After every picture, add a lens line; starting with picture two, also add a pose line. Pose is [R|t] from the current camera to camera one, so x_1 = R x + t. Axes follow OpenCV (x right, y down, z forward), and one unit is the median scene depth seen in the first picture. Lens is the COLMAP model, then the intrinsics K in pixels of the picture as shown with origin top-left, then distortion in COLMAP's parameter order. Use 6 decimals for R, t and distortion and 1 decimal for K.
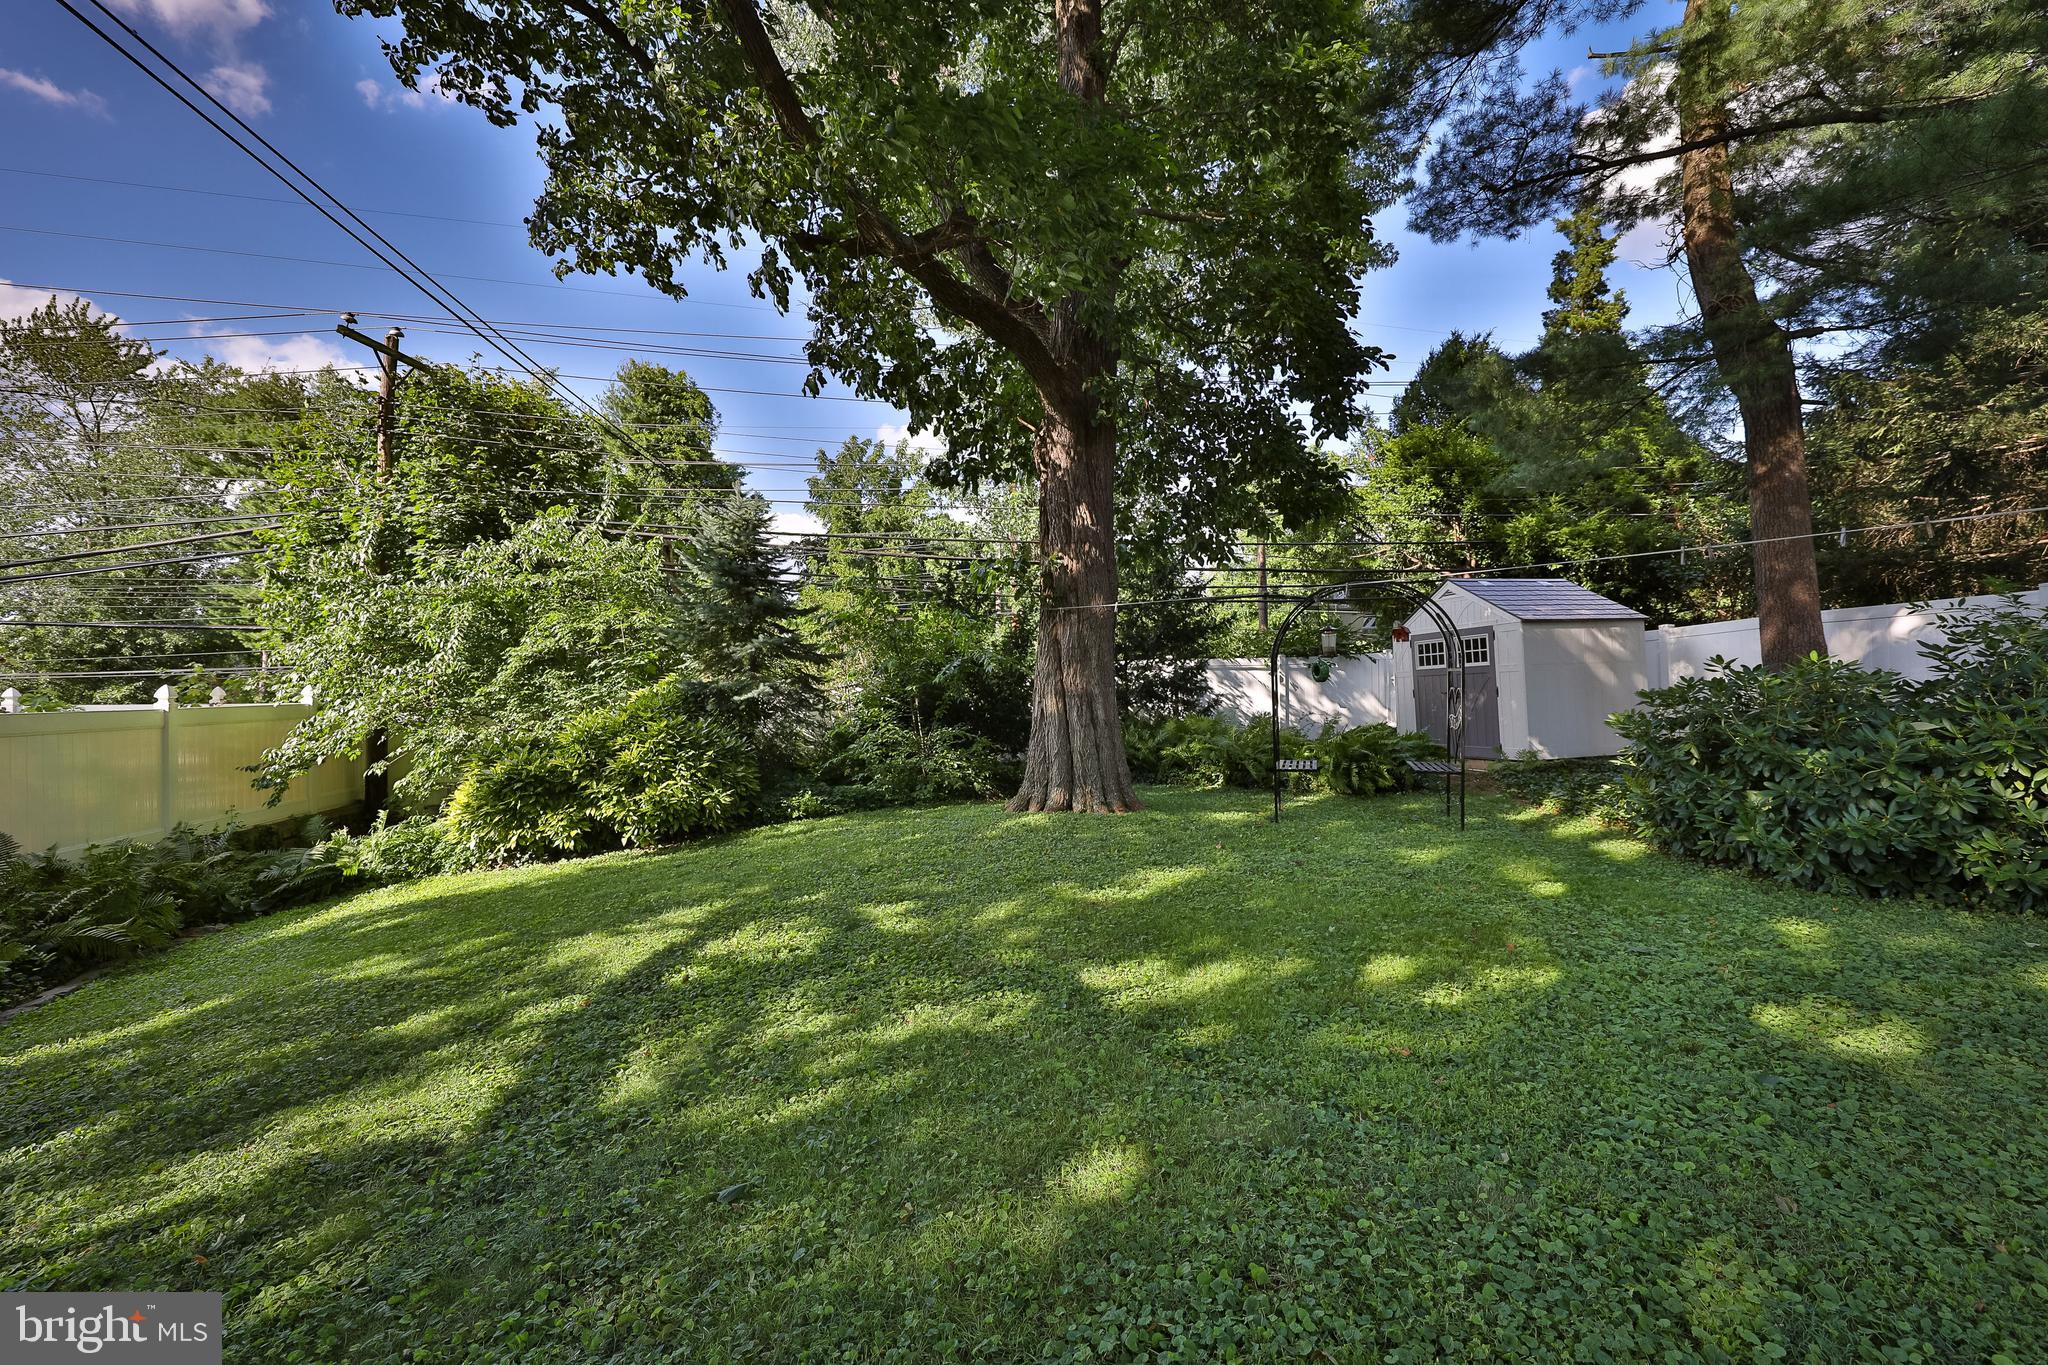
lens RADIAL K [[763.4, 0, 1029.8], [0, 763.4, 680.6], [0, 0, 1]] dist [-0.007563, -0.000718]
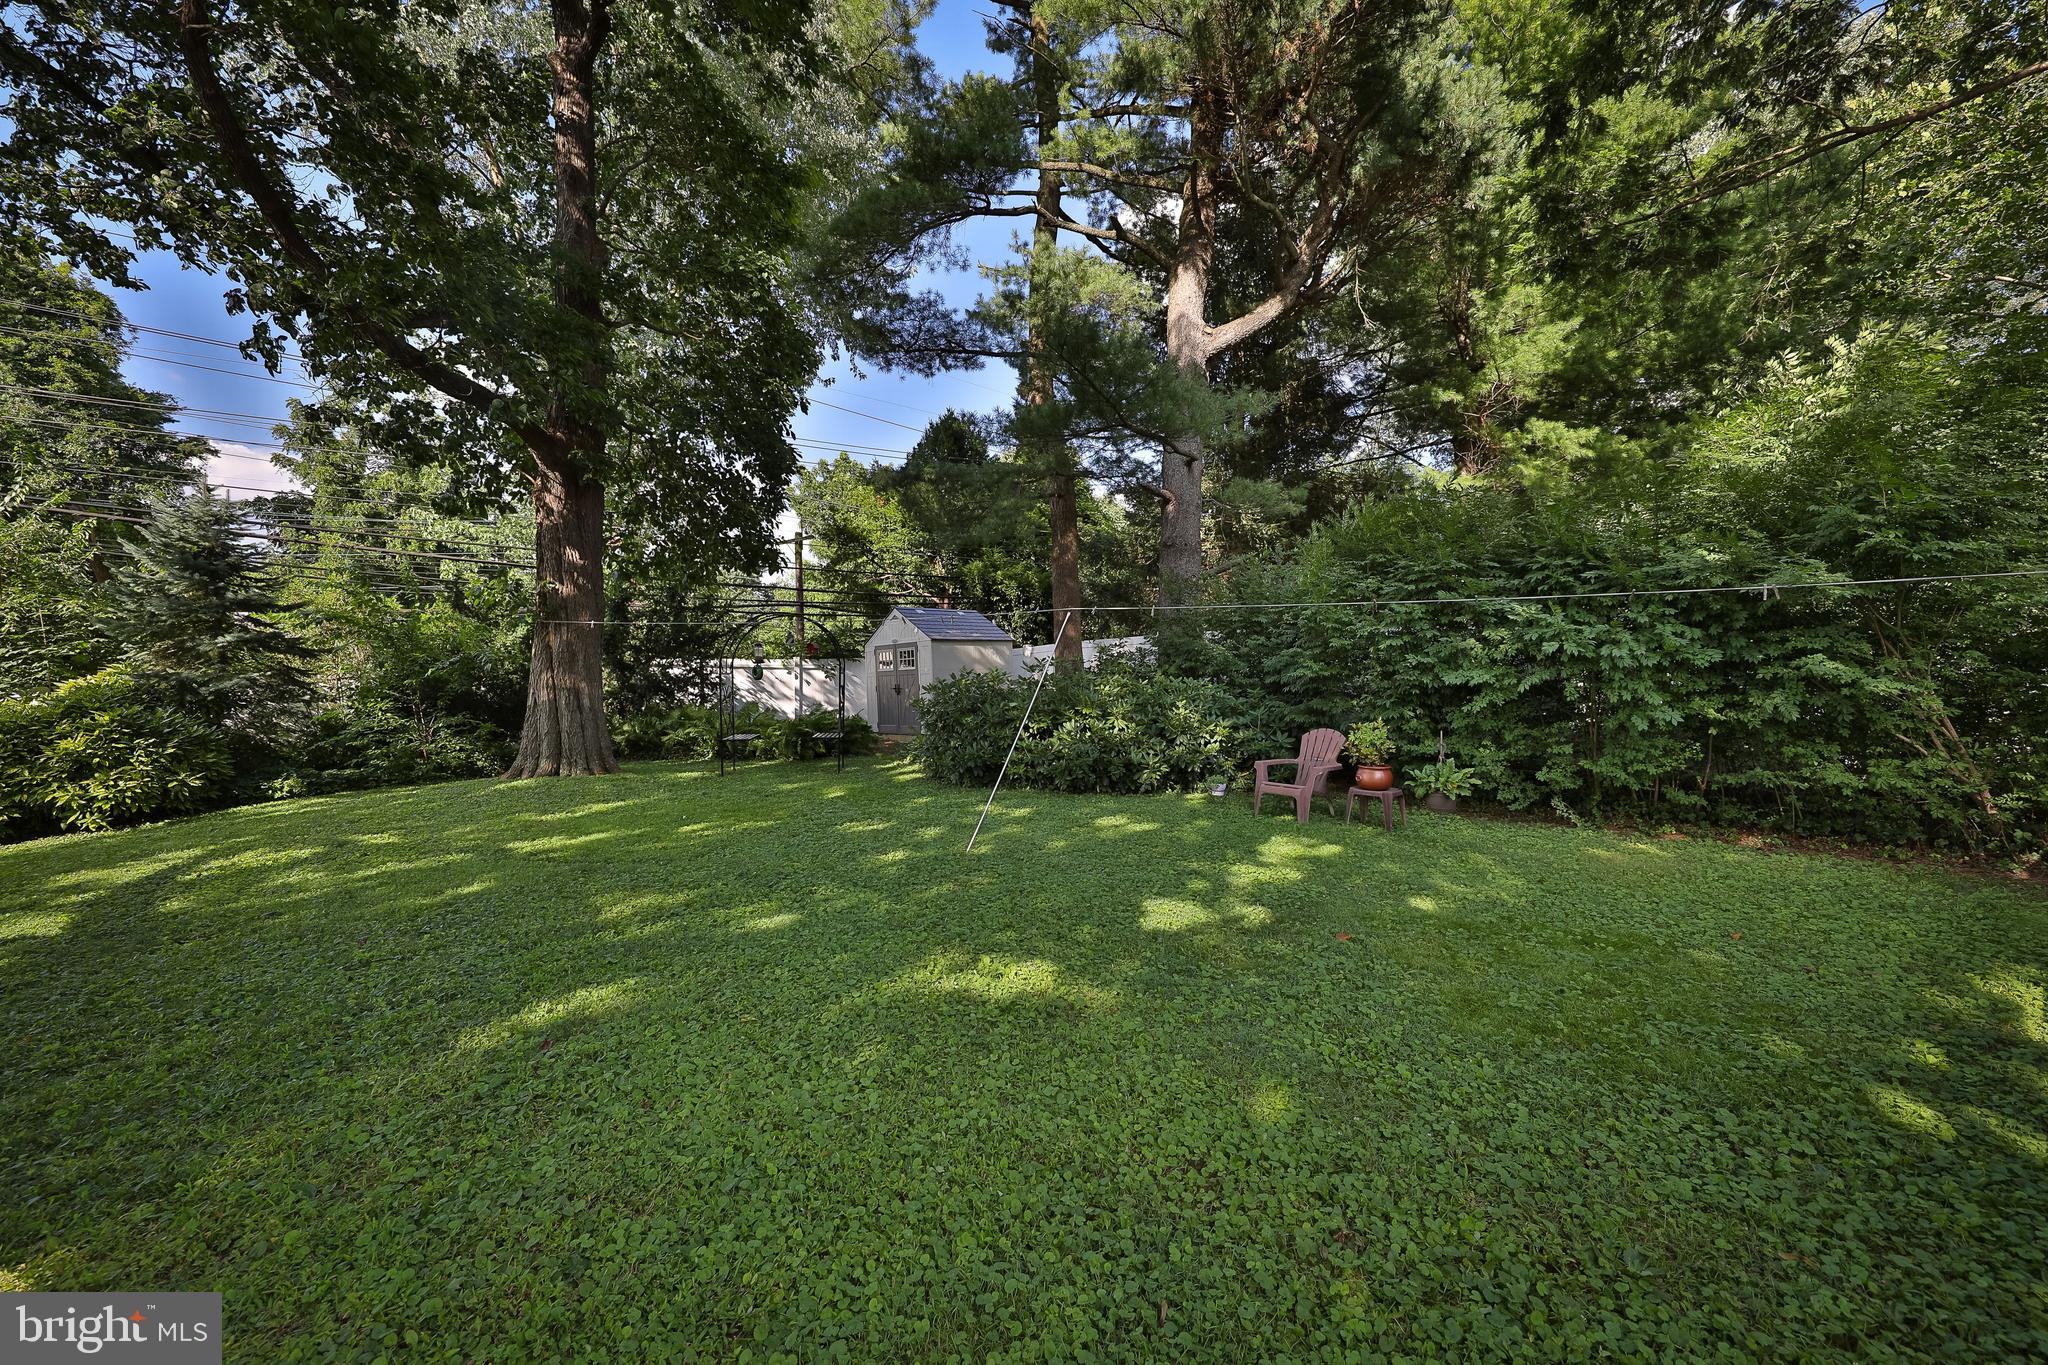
lens RADIAL K [[763.4, 0, 1012.5], [0, 763.4, 682.5], [0, 0, 1]] dist [-0.007563, -0.000718]
pose [[0.882045, 0.008798, 0.471083, 0.102008], [-0.012437, 0.999912, 0.004612, -0.005099], [-0.471001, -0.009927, 0.882077, -0.421554]]
